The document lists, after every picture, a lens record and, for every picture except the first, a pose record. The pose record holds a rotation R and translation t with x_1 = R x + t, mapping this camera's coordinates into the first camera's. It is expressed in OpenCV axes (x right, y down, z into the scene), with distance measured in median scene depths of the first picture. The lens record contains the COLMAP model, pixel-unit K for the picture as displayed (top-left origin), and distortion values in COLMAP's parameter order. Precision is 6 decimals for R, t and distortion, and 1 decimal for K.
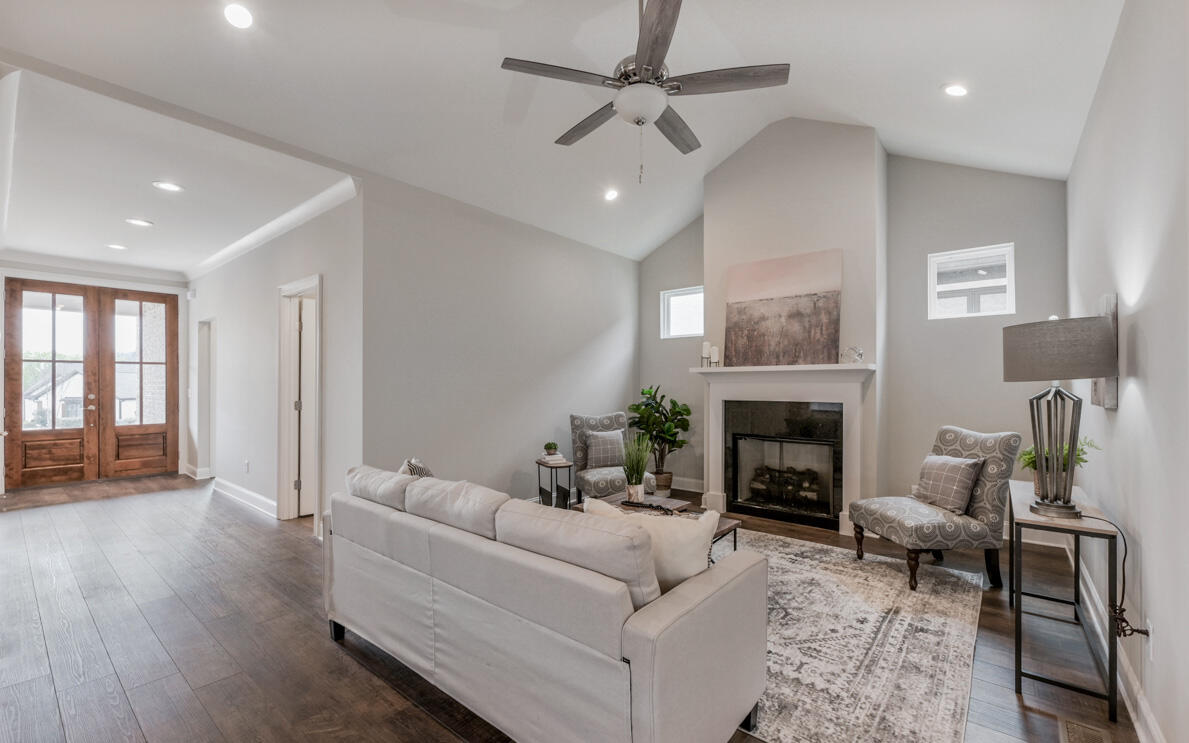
lens RADIAL K [[478.2, 0, 606.8], [0, 478.2, 391.7], [0, 0, 1]] dist [-0.001259, 0.000777]
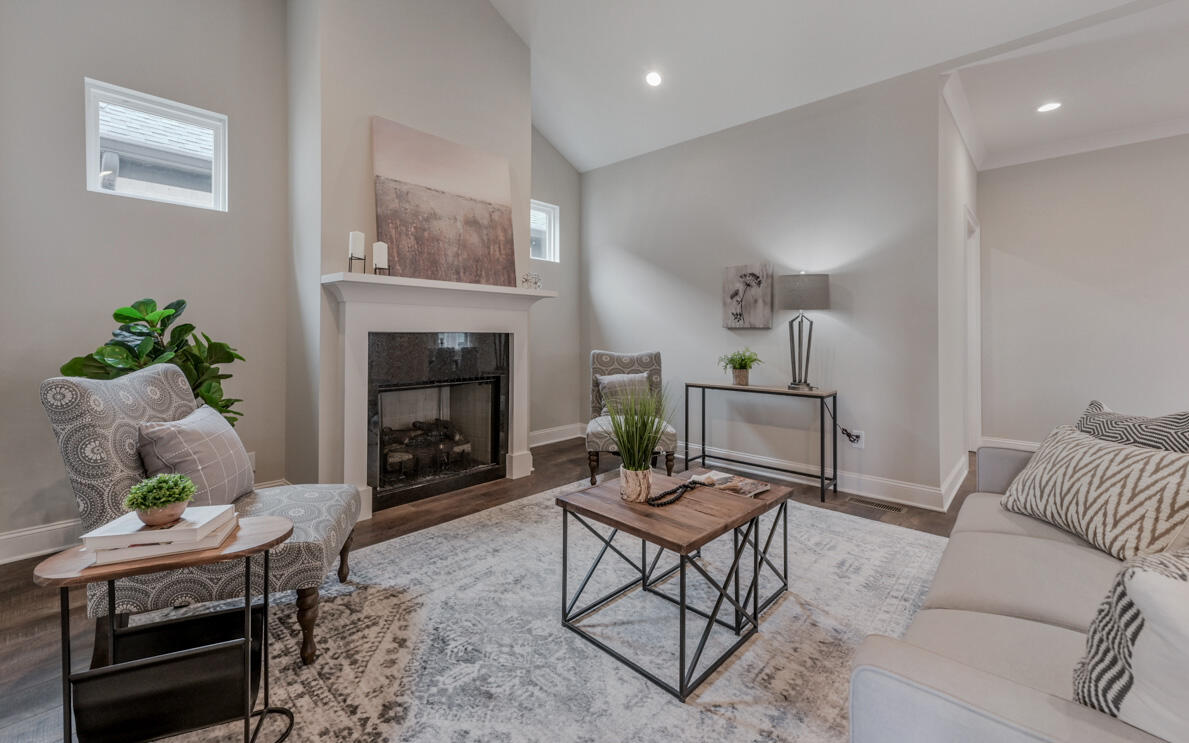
lens RADIAL K [[489.9, 0, 563.8], [0, 489.9, 328.8], [0, 0, 1]] dist [0.001494, -0.000268]
pose [[0.073622, 0.003173, 0.997281, -0.384005], [0.001375, 0.999994, -0.003283, 0.017087], [-0.997285, 0.001613, 0.073617, 0.755804]]
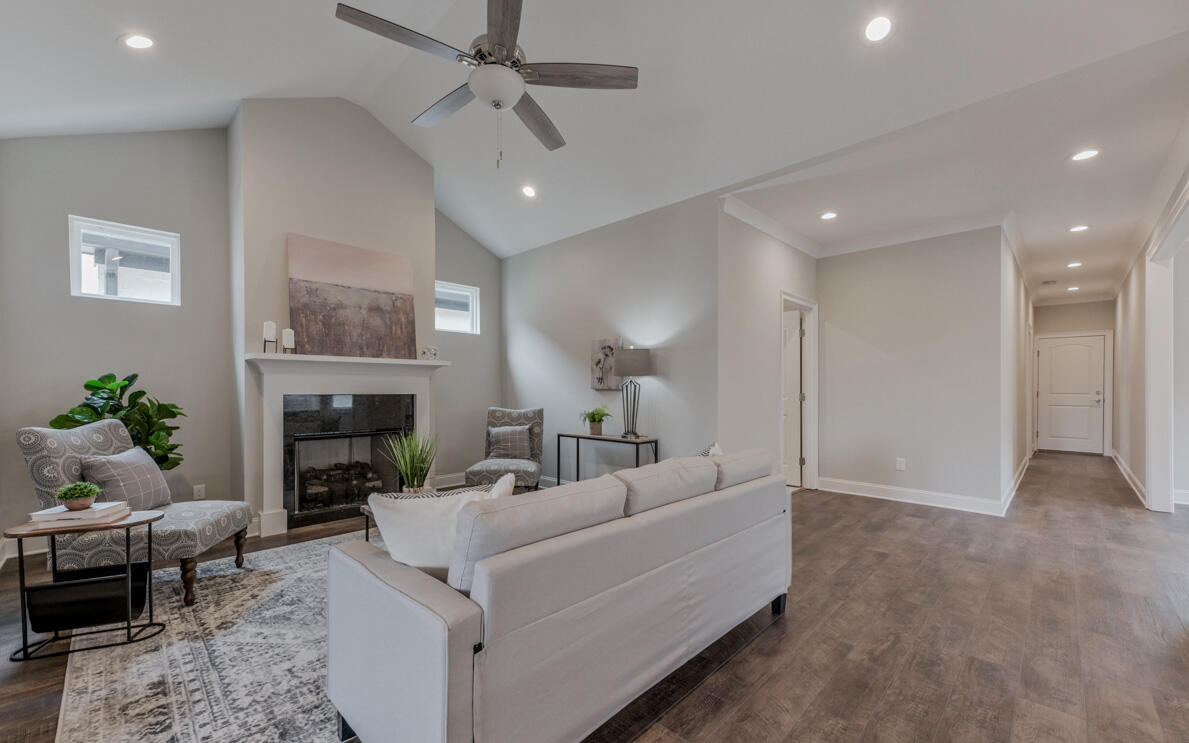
lens RADIAL K [[478.2, 0, 584.4], [0, 478.2, 389.0], [0, 0, 1]] dist [-0.001259, 0.000777]
pose [[0.084484, -0.009325, 0.996381, -0.562329], [0.003846, 0.999952, 0.009032, 0.002254], [-0.996417, 0.003069, 0.084516, 0.449768]]
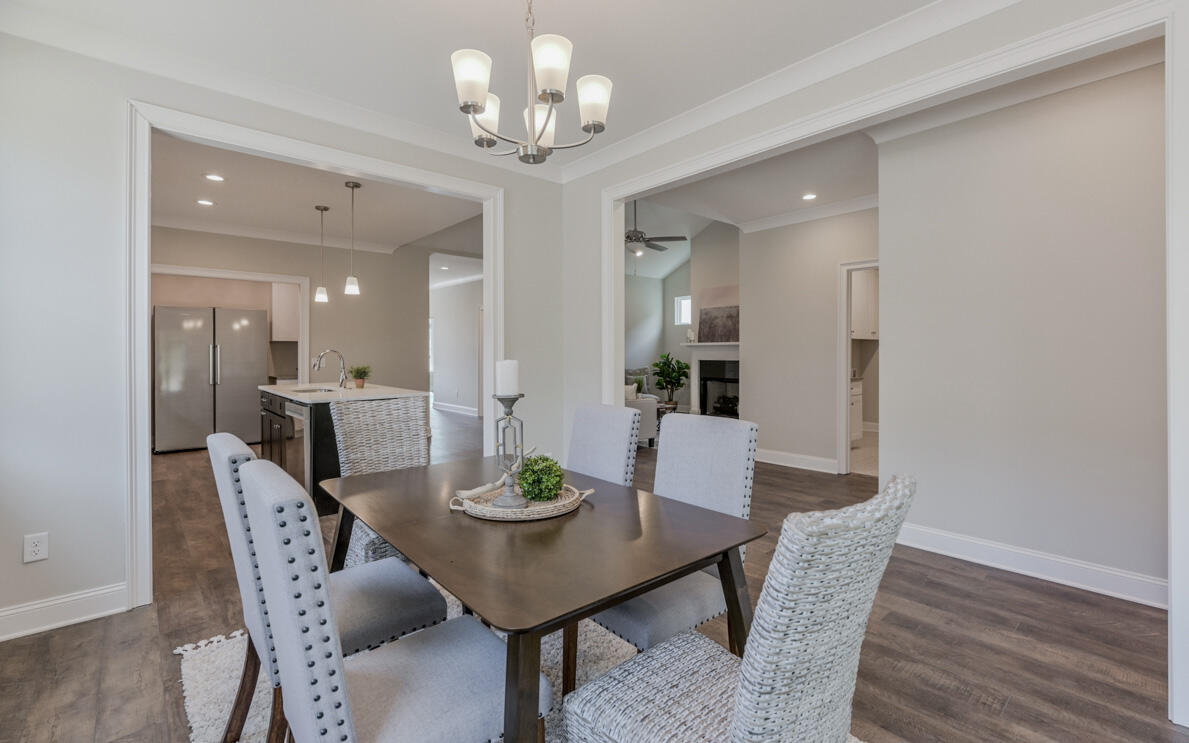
lens RADIAL K [[489.9, 0, 595.8], [0, 489.9, 363.6], [0, 0, 1]] dist [0.001494, -0.000268]
pose [[0.980715, 0.004667, -0.195389, 0.238203], [-0.002896, 0.999952, 0.009348, 0.015960], [0.195424, -0.008602, 0.980681, -1.044252]]
